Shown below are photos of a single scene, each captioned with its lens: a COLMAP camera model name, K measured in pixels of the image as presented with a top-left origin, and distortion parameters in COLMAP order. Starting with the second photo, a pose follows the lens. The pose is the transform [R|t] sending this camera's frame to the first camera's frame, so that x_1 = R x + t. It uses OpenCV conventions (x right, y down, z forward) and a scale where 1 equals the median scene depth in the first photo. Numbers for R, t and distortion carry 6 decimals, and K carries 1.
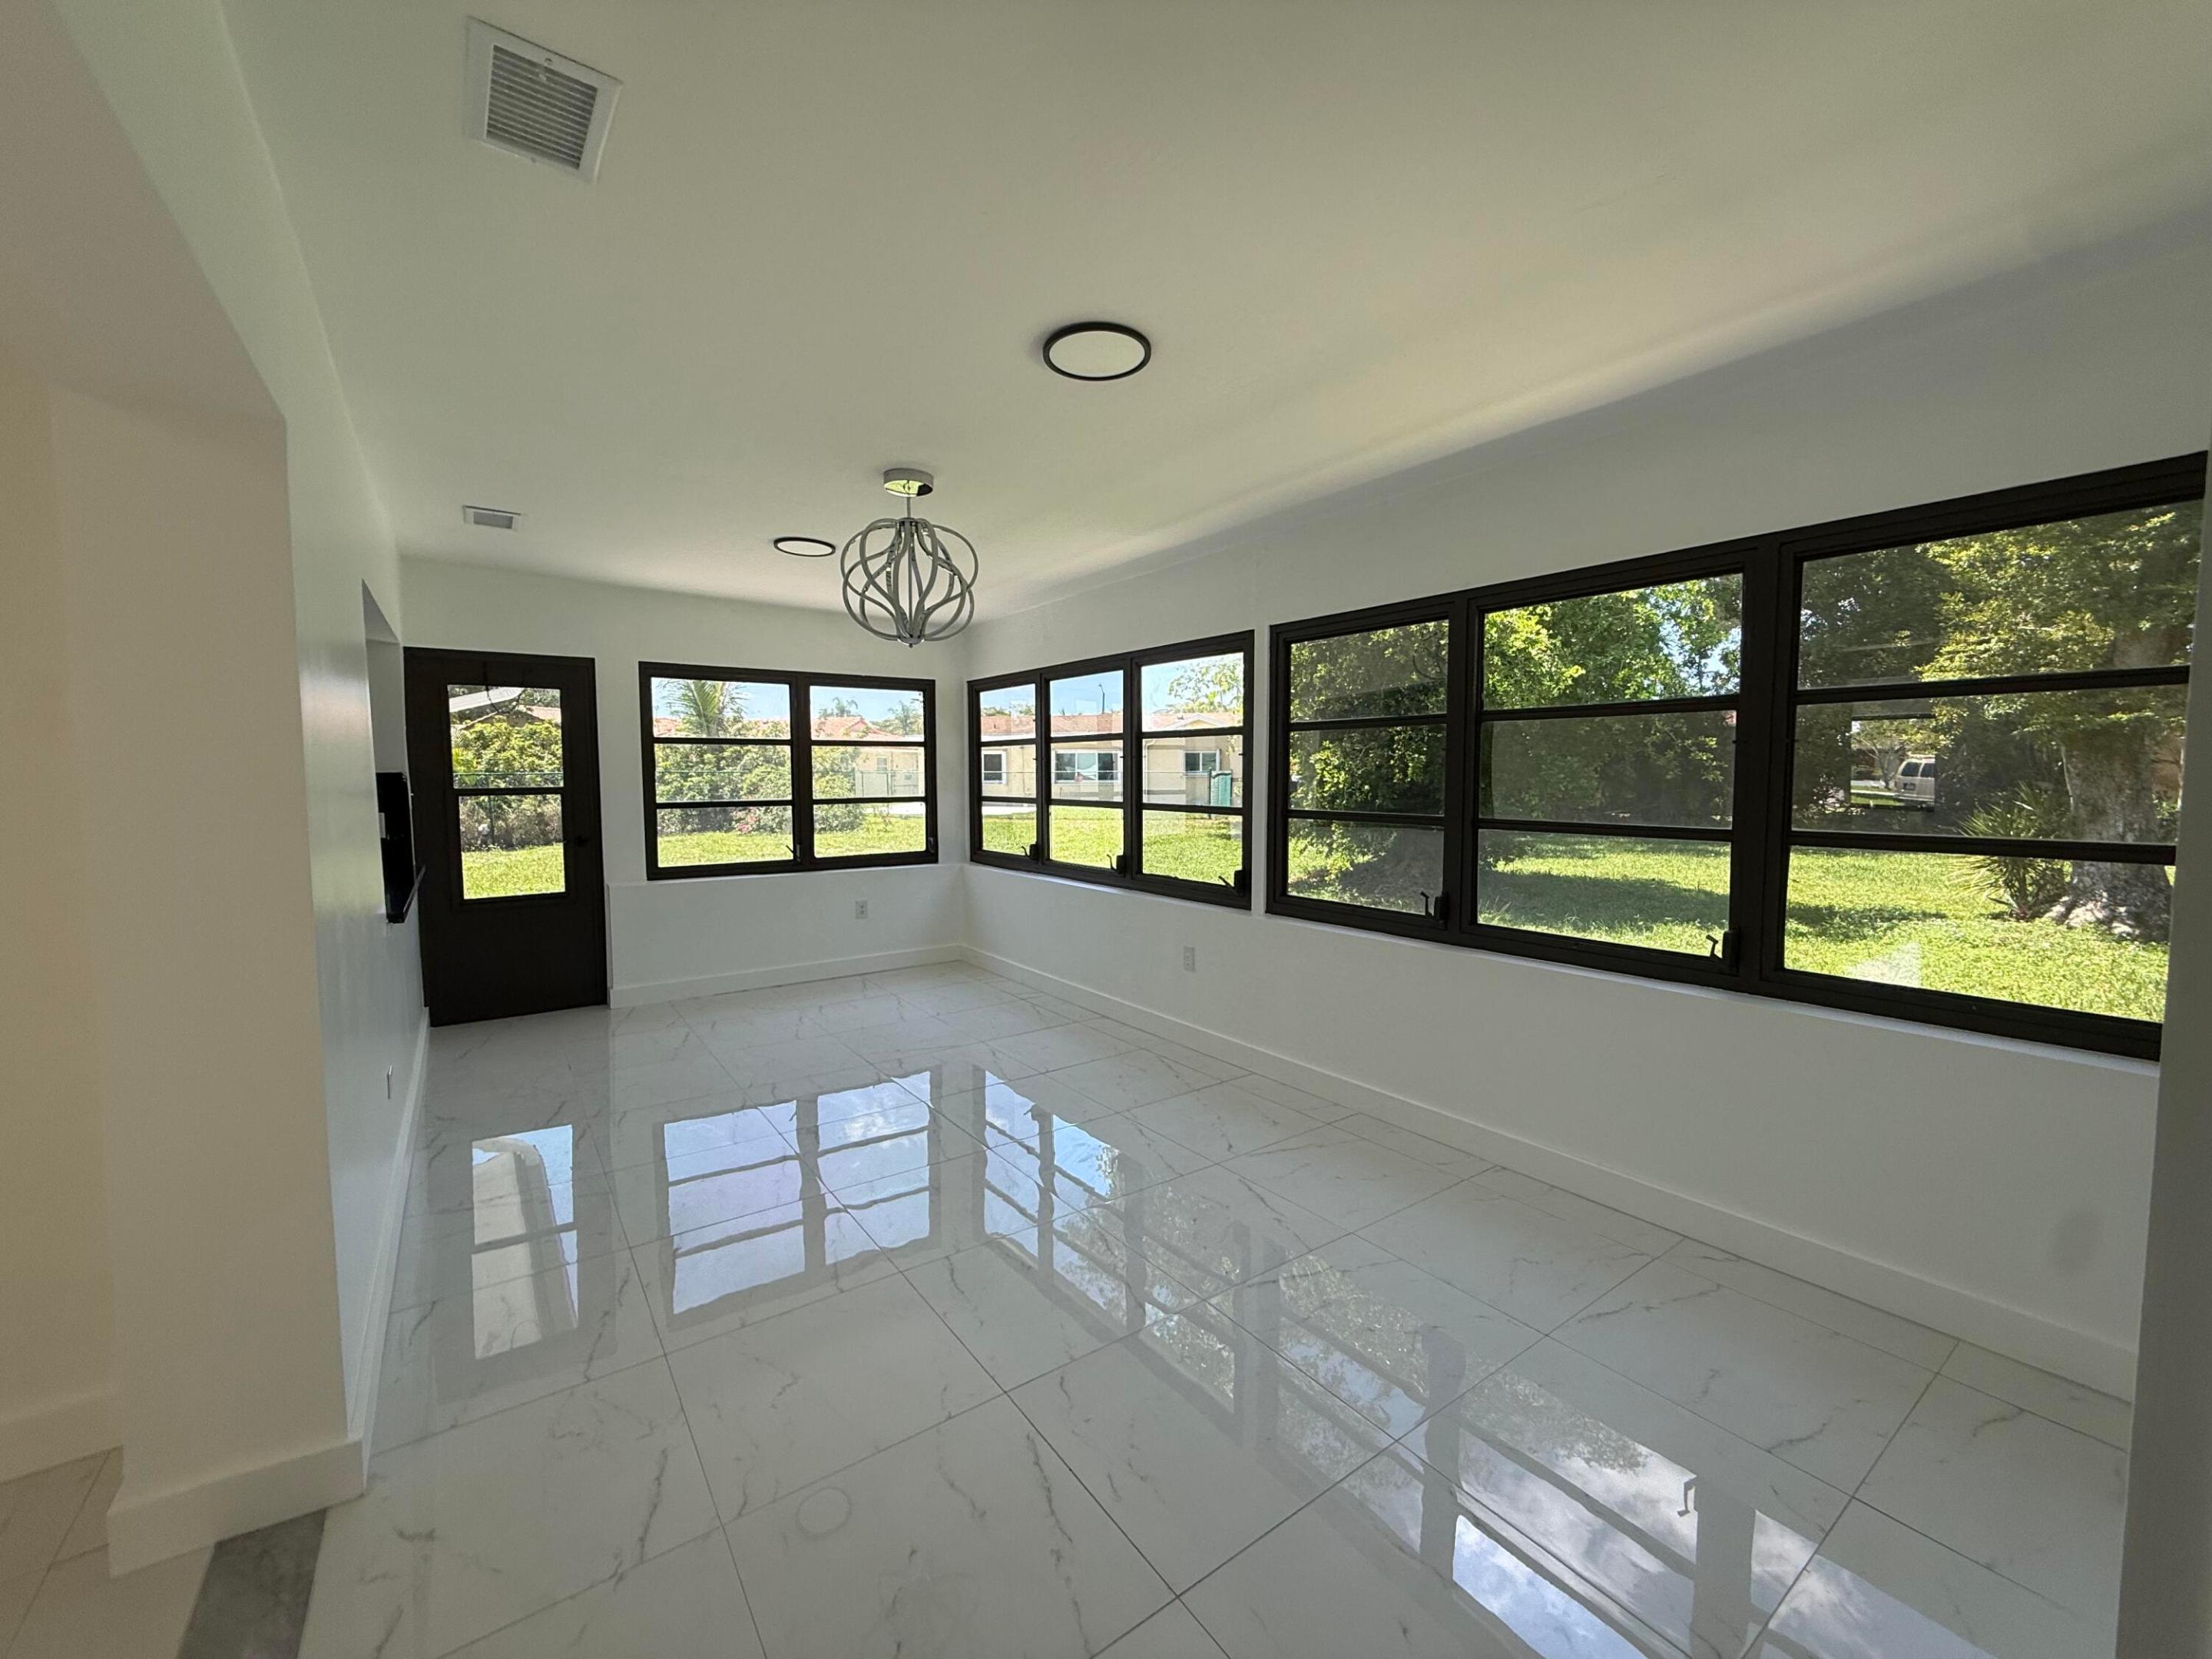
lens RADIAL K [[882.4, 0, 1104.0], [0, 882.4, 827.2], [0, 0, 1]] dist [0.000271, 0.000117]
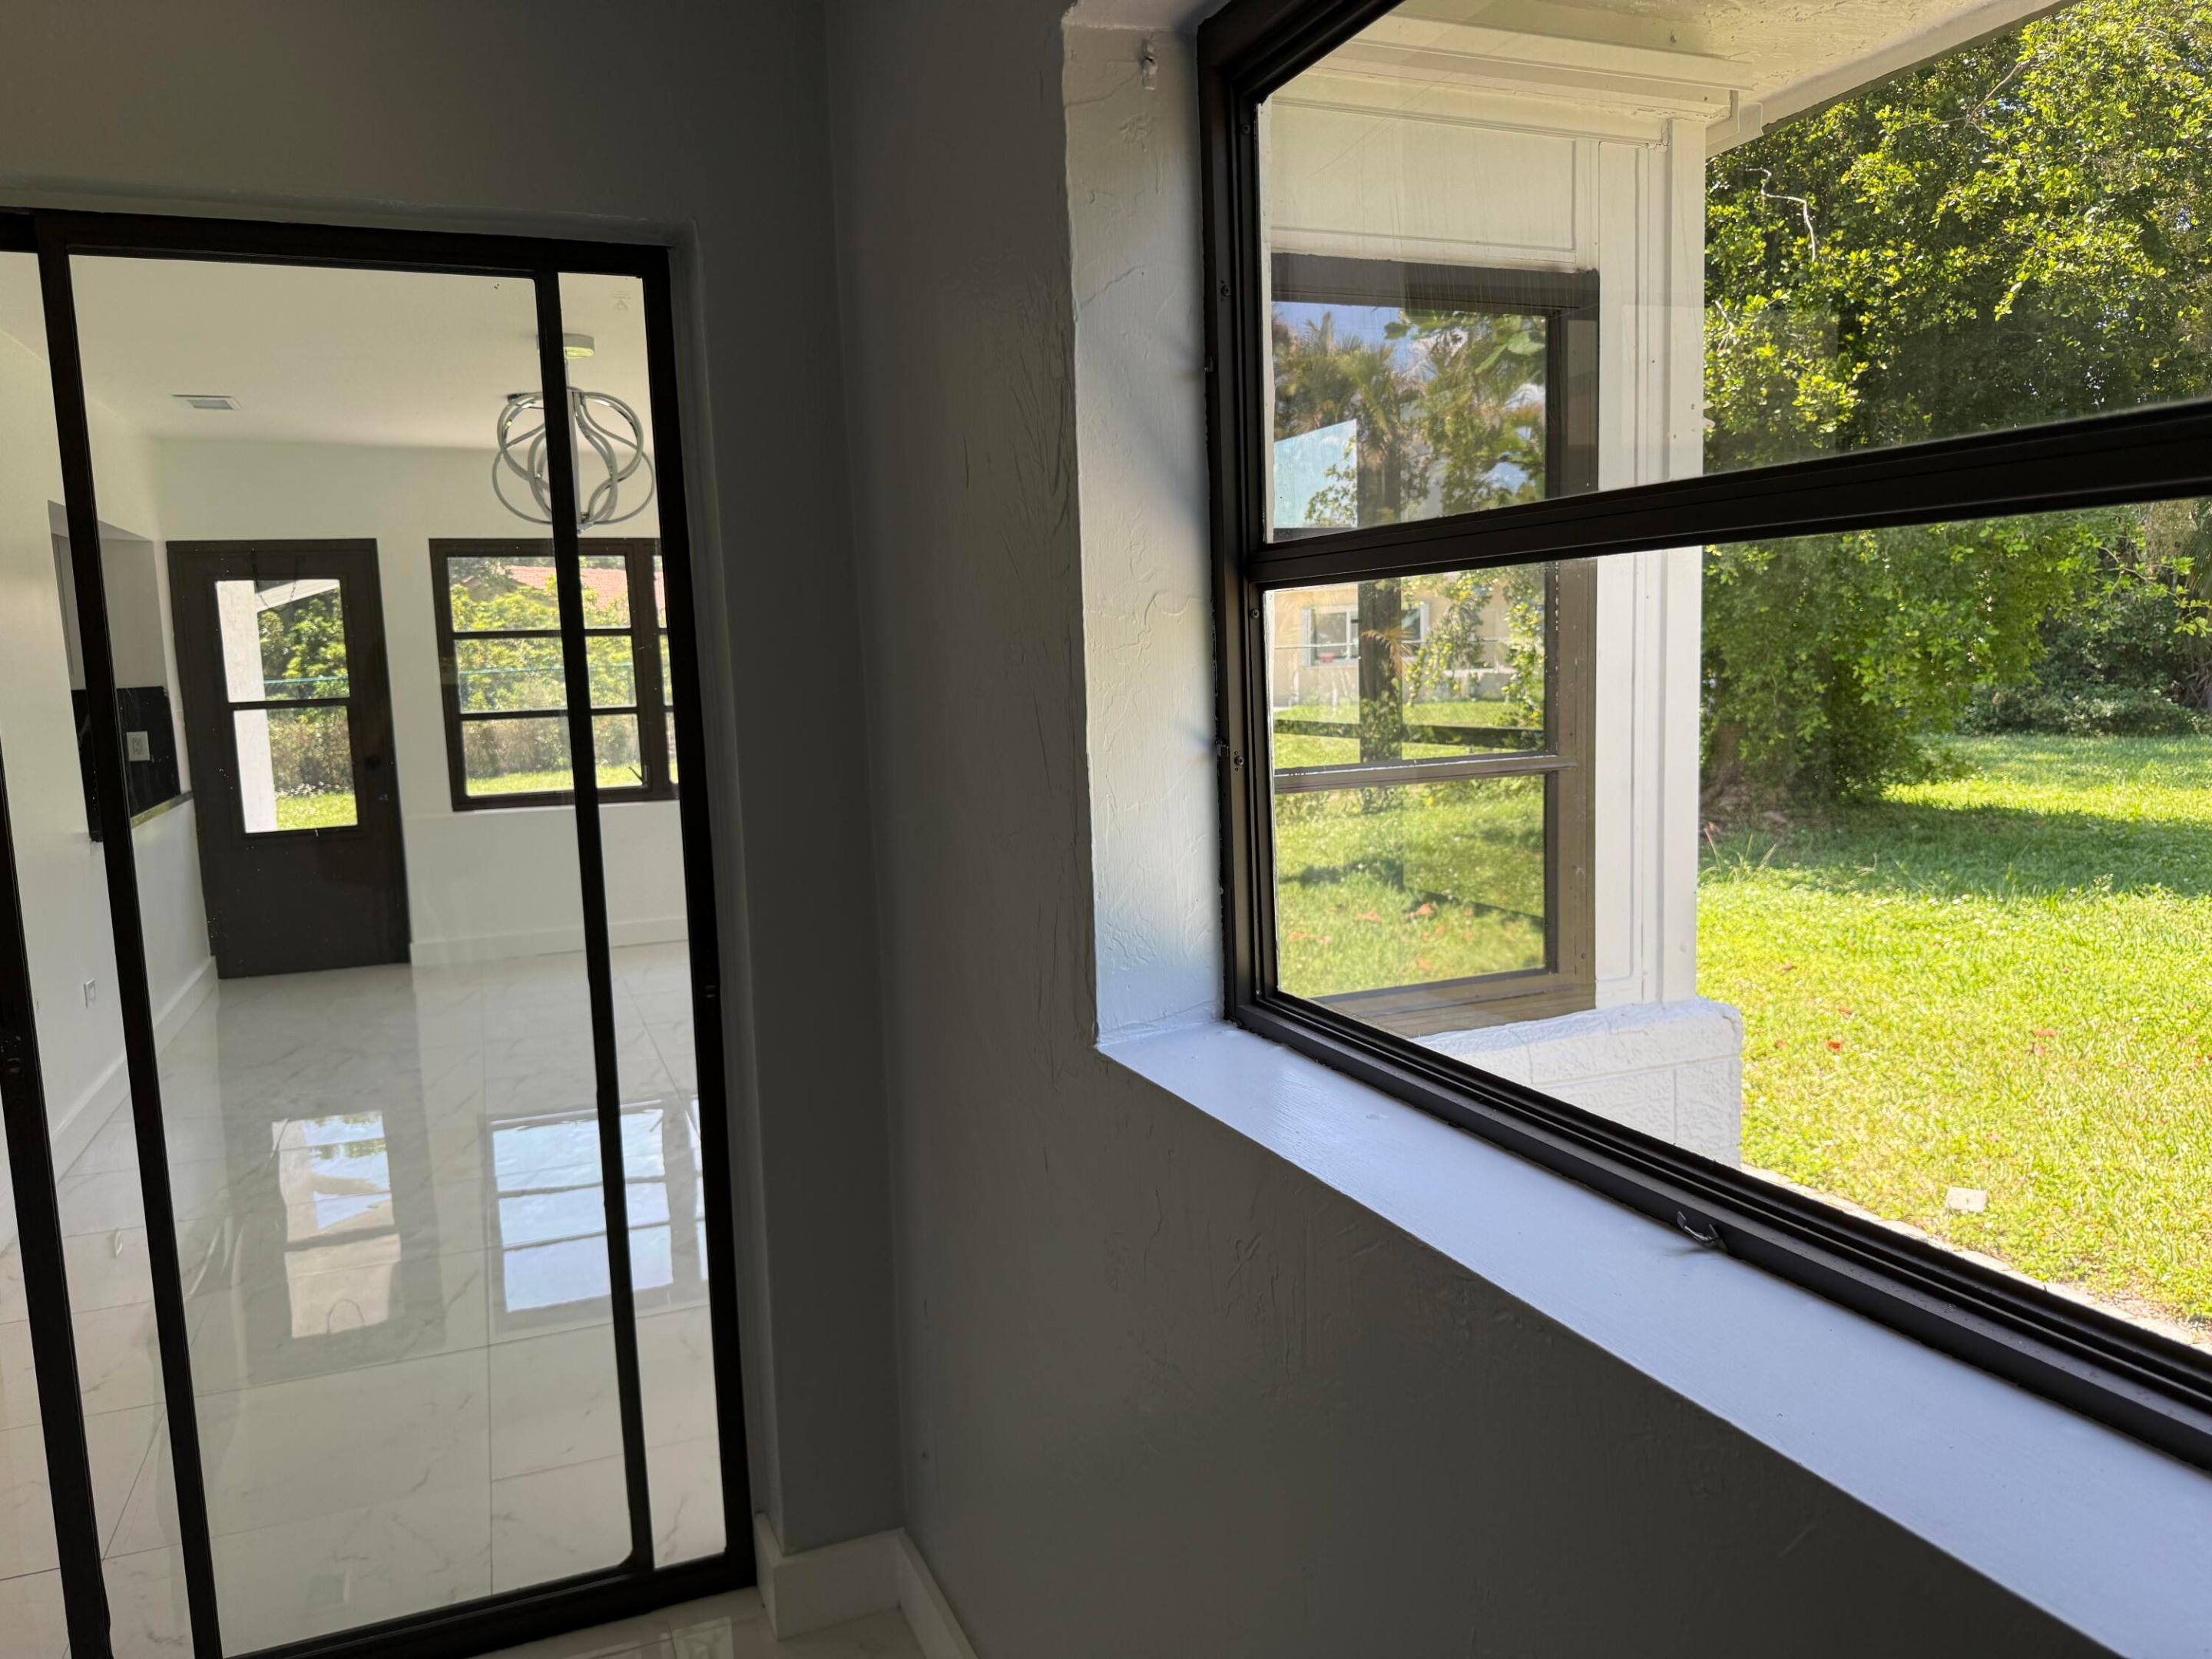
lens RADIAL K [[1590.4, 0, 1102.9], [0, 1590.4, 833.3], [0, 0, 1]] dist [0.003087, 0.000547]
pose [[0.968862, -0.002933, -0.247586, 0.430332], [0.016678, 0.998432, 0.053436, 0.012697], [0.247041, -0.055902, 0.967391, -0.268064]]
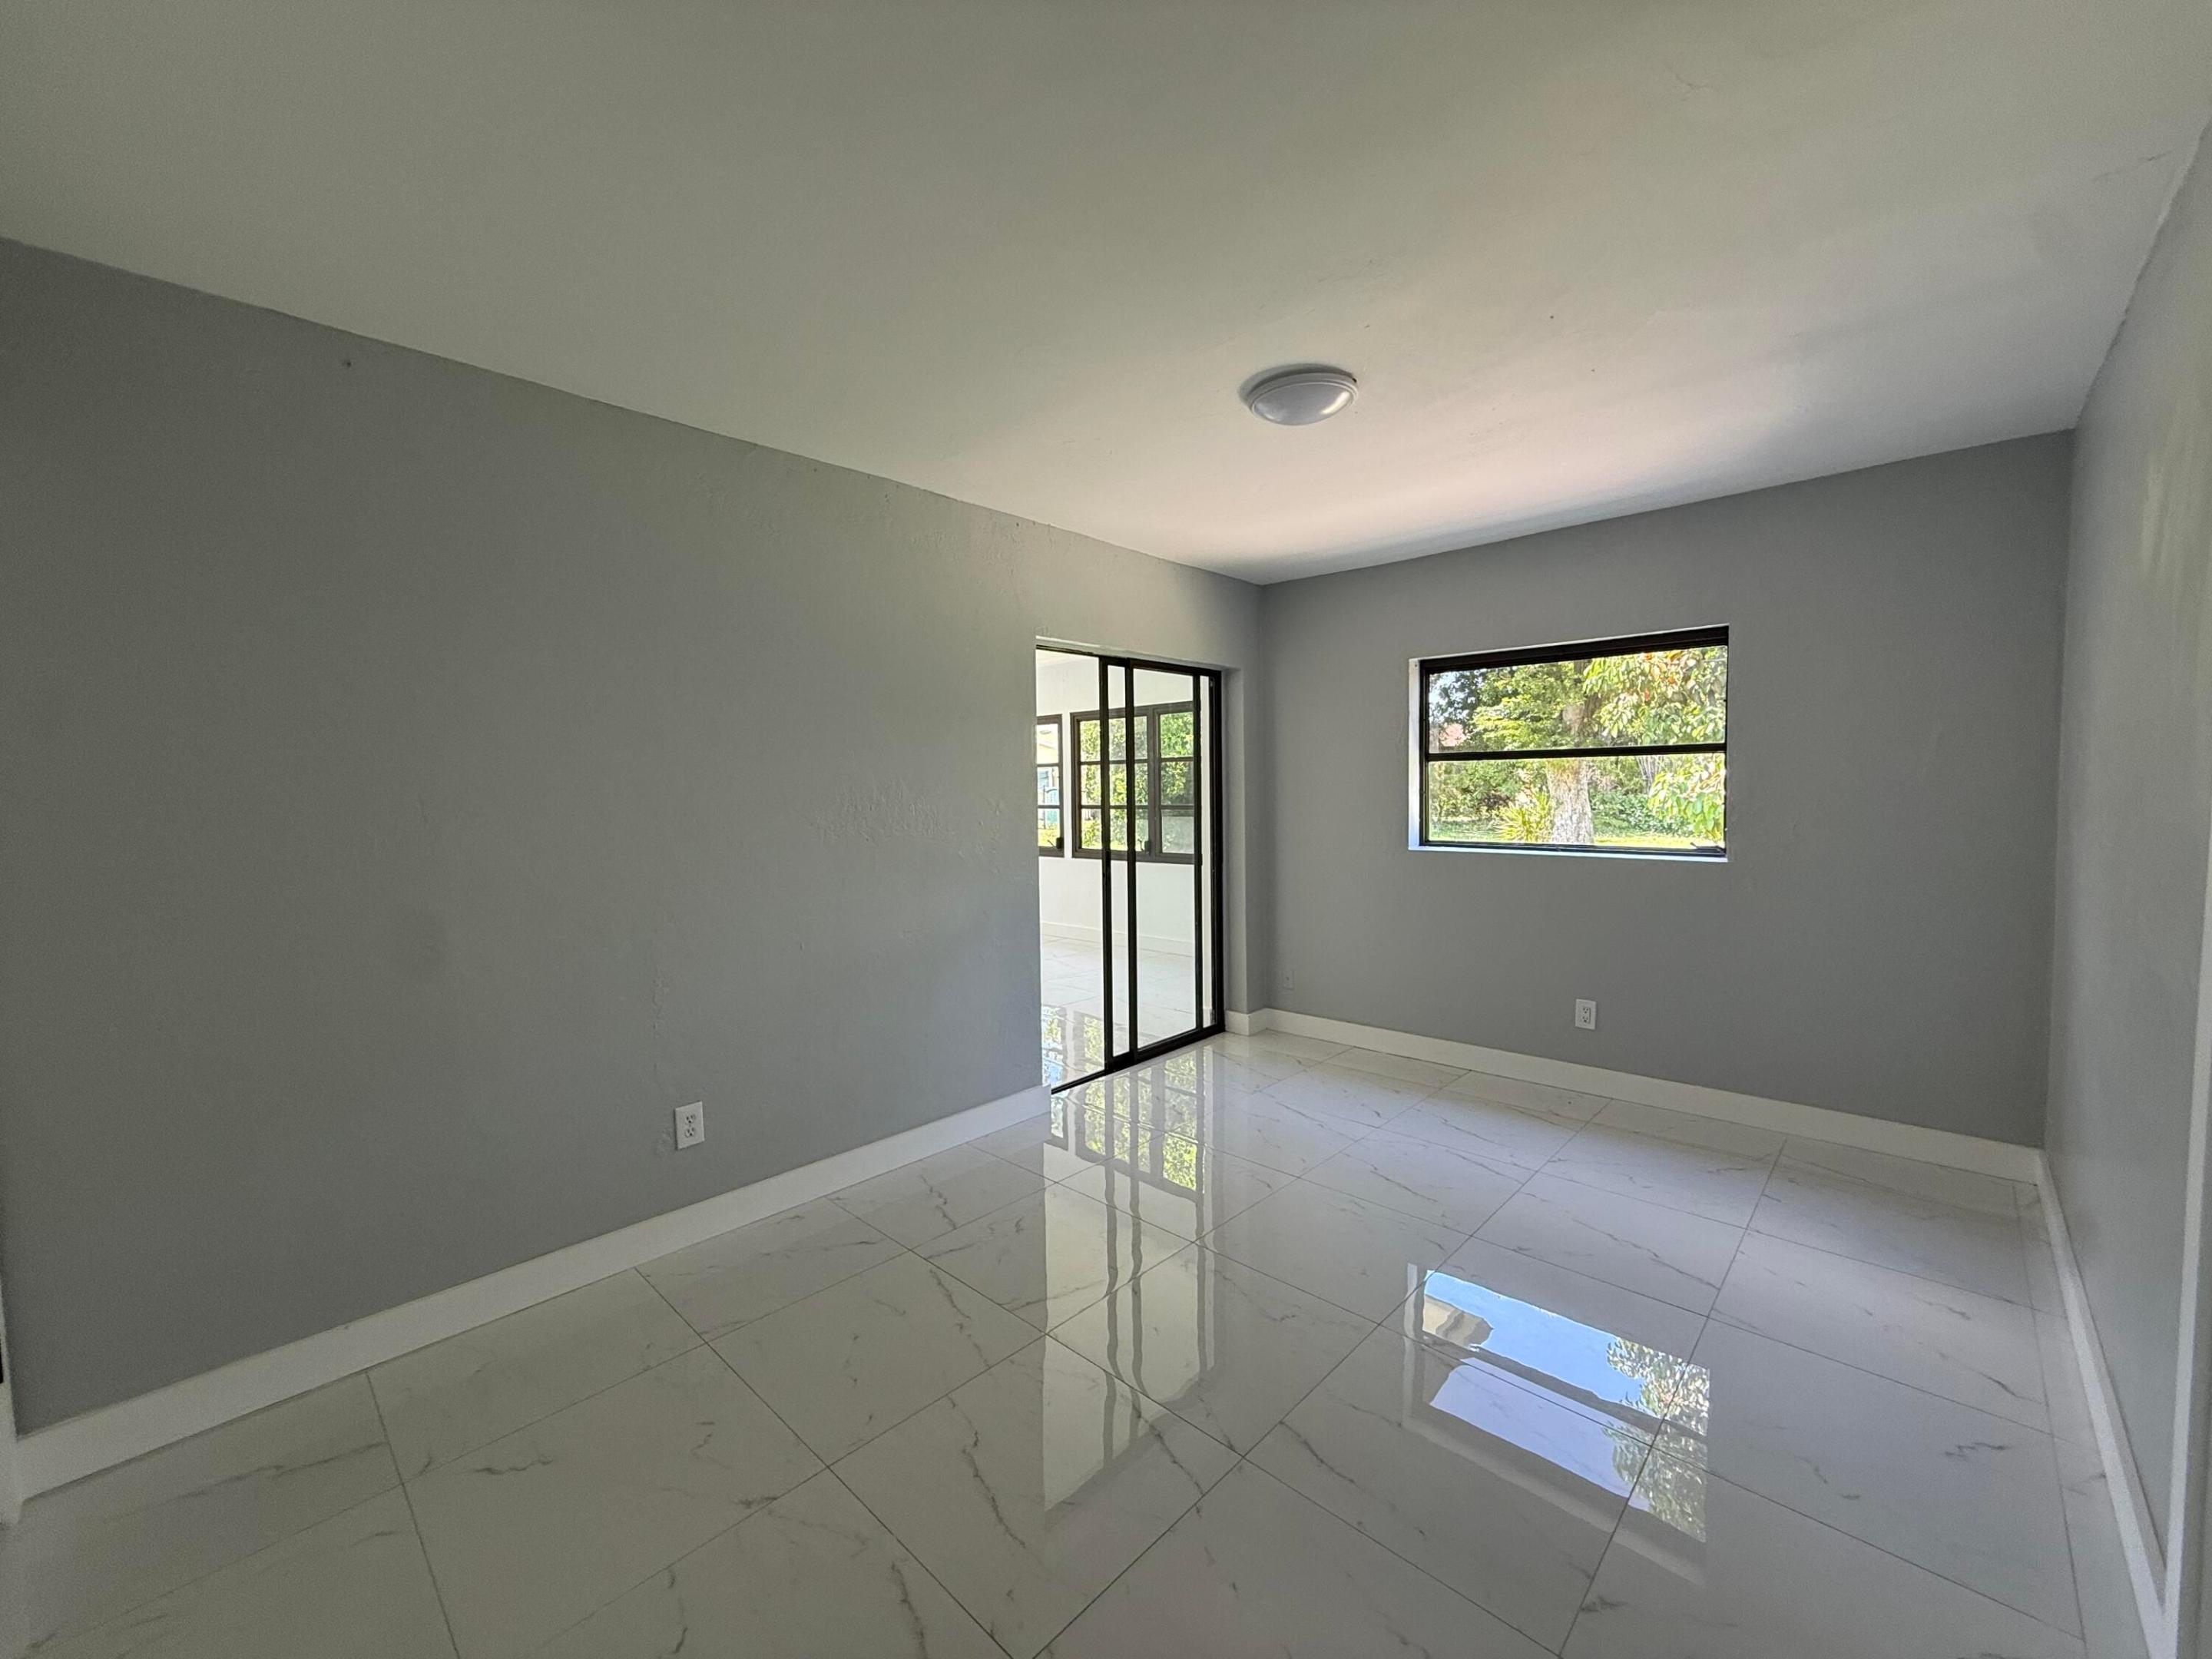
lens RADIAL K [[882.4, 0, 1104.0], [0, 882.4, 827.2], [0, 0, 1]] dist [0.000271, 0.000117]
pose [[0.983059, -0.024558, 0.181637, -0.080404], [0.028355, 0.999430, -0.018339, 0.053954], [-0.181084, 0.023179, 0.983195, -0.757303]]
